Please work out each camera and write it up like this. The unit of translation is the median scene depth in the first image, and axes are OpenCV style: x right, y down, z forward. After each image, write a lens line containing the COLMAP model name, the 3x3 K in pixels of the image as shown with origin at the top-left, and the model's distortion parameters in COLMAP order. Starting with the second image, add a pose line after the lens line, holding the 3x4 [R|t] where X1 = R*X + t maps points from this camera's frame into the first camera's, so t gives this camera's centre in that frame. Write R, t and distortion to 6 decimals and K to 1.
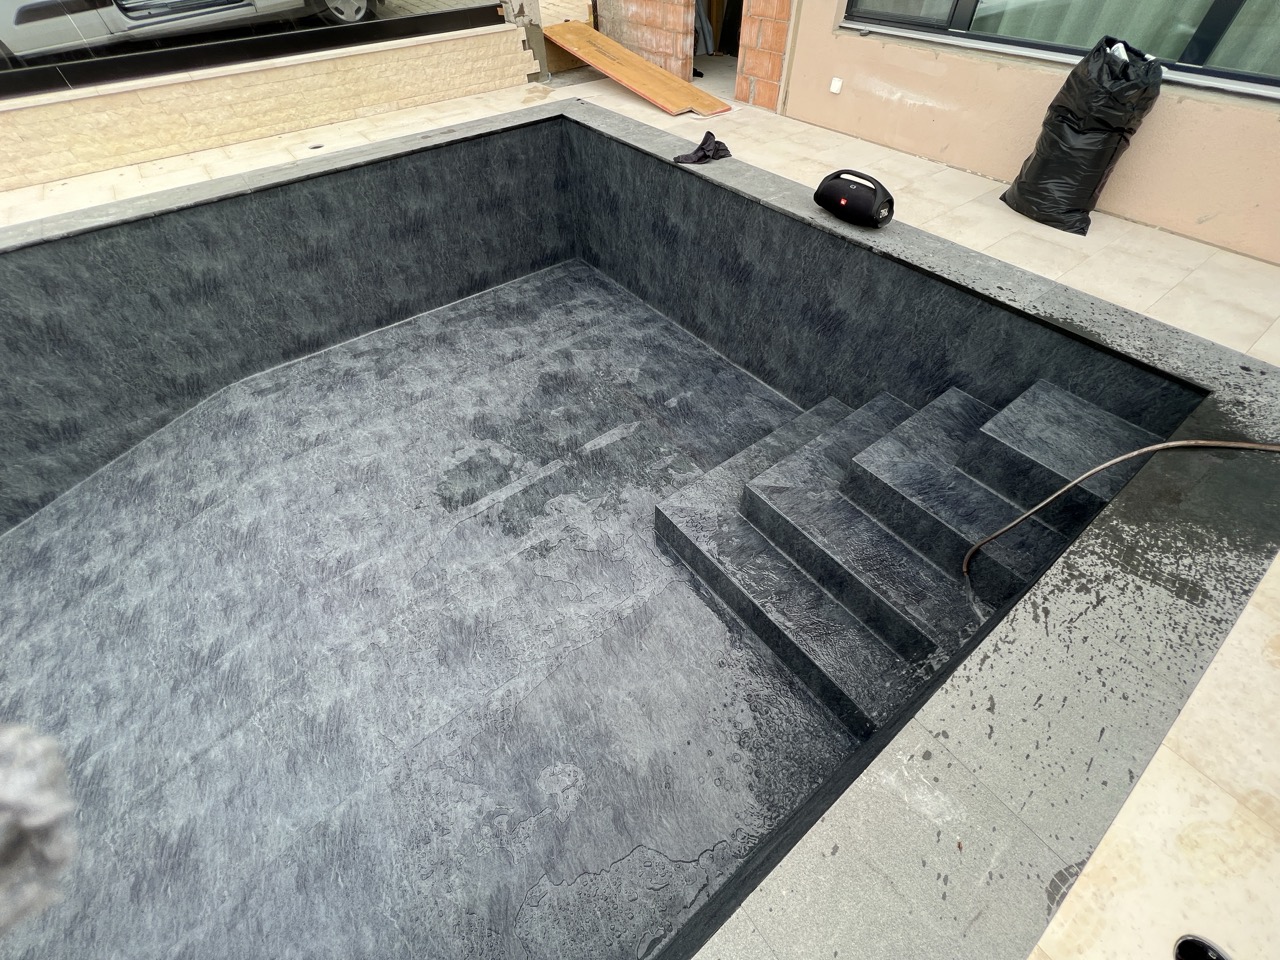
lens RADIAL K [[513.0, 0, 641.8], [0, 513.0, 485.0], [0, 0, 1]] dist [-0.001908, 0.000431]
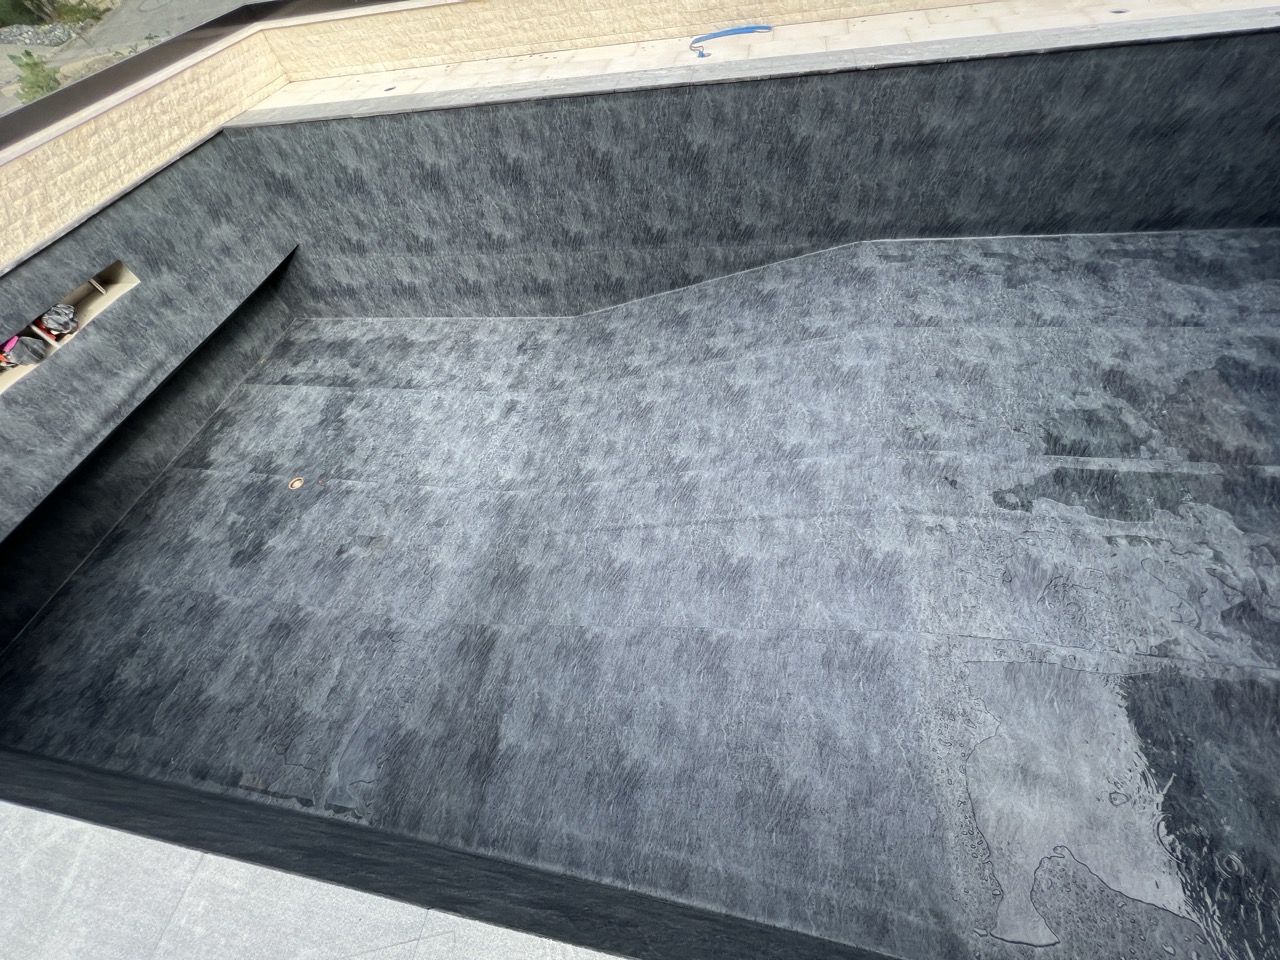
lens RADIAL K [[513.0, 0, 644.2], [0, 513.0, 484.8], [0, 0, 1]] dist [-0.001908, 0.000431]
pose [[0.681237, 0.550155, -0.482955, -0.373914], [-0.482617, 0.833566, 0.268790, 0.196618], [0.550451, 0.049972, 0.833370, -0.154267]]
